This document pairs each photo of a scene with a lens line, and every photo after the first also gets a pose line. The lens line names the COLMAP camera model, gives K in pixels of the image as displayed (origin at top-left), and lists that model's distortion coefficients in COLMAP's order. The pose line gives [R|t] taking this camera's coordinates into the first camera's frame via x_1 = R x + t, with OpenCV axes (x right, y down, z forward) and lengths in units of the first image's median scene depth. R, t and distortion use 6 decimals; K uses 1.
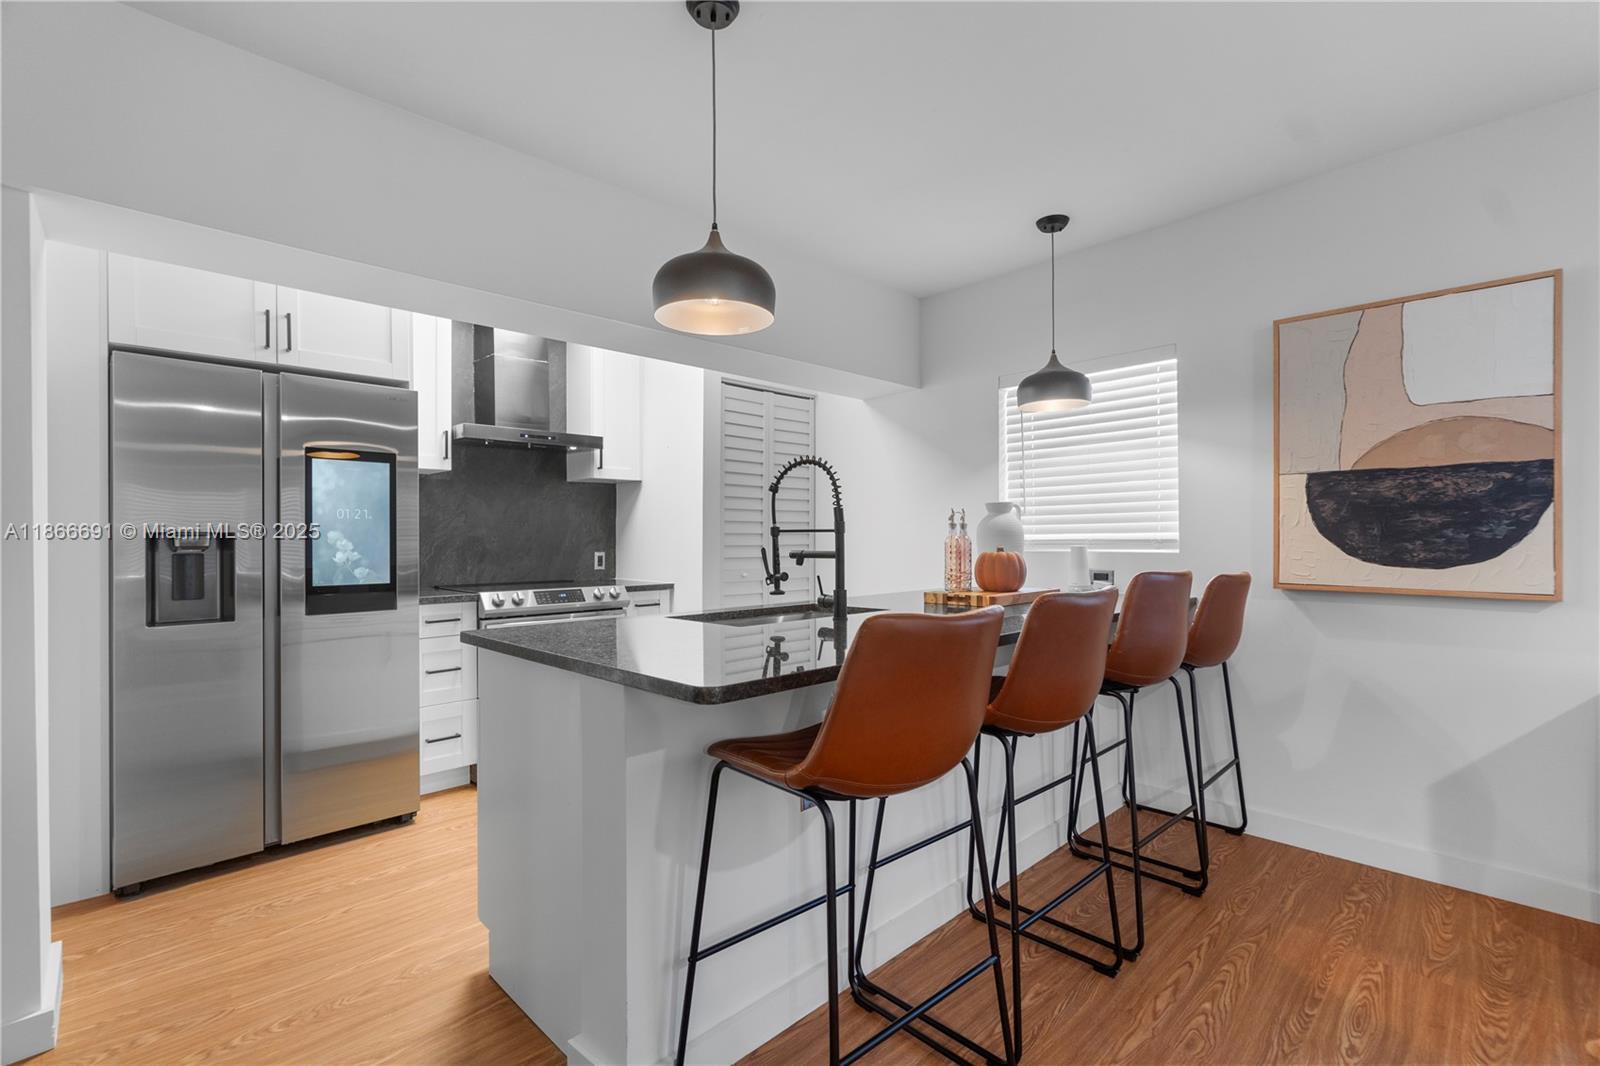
lens RADIAL K [[726.3, 0, 806.6], [0, 726.3, 527.2], [0, 0, 1]] dist [-0.010409, 0.002768]
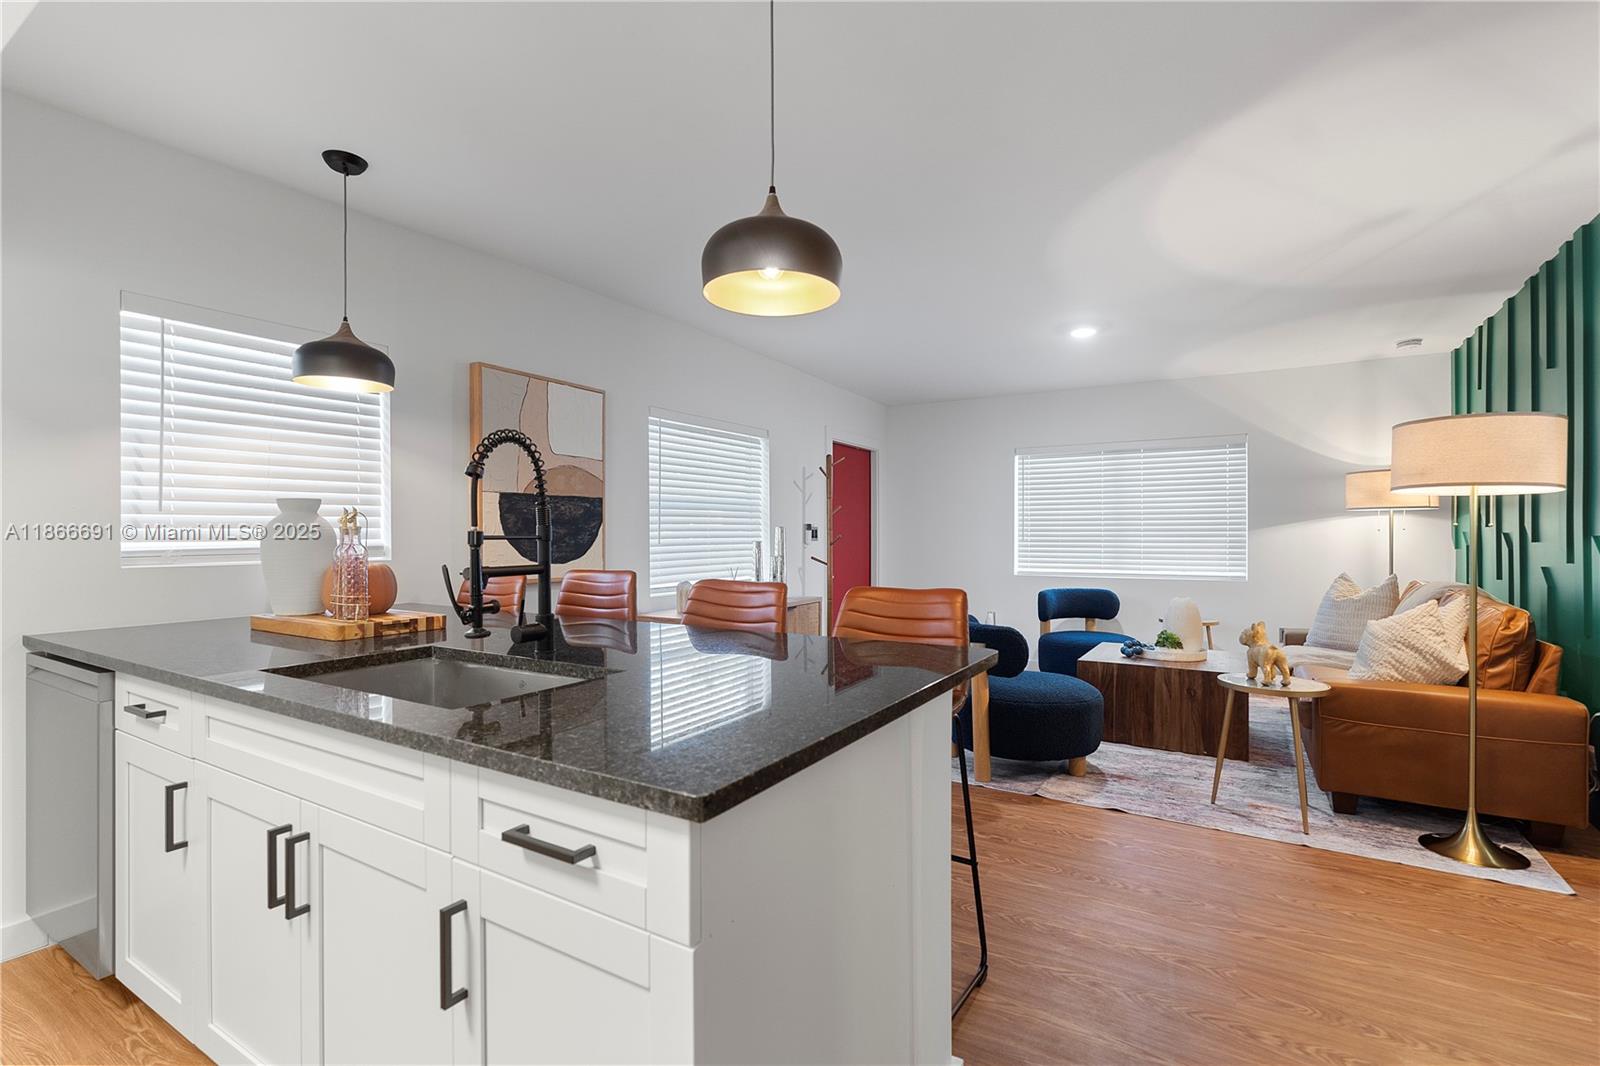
lens RADIAL K [[726.3, 0, 806.4], [0, 726.3, 534.1], [0, 0, 1]] dist [-0.010409, 0.002768]
pose [[-0.254657, 0.006579, 0.967009, -0.715964], [-0.007360, 0.999935, -0.008742, 0.005266], [-0.967003, -0.009343, -0.254592, 0.866155]]
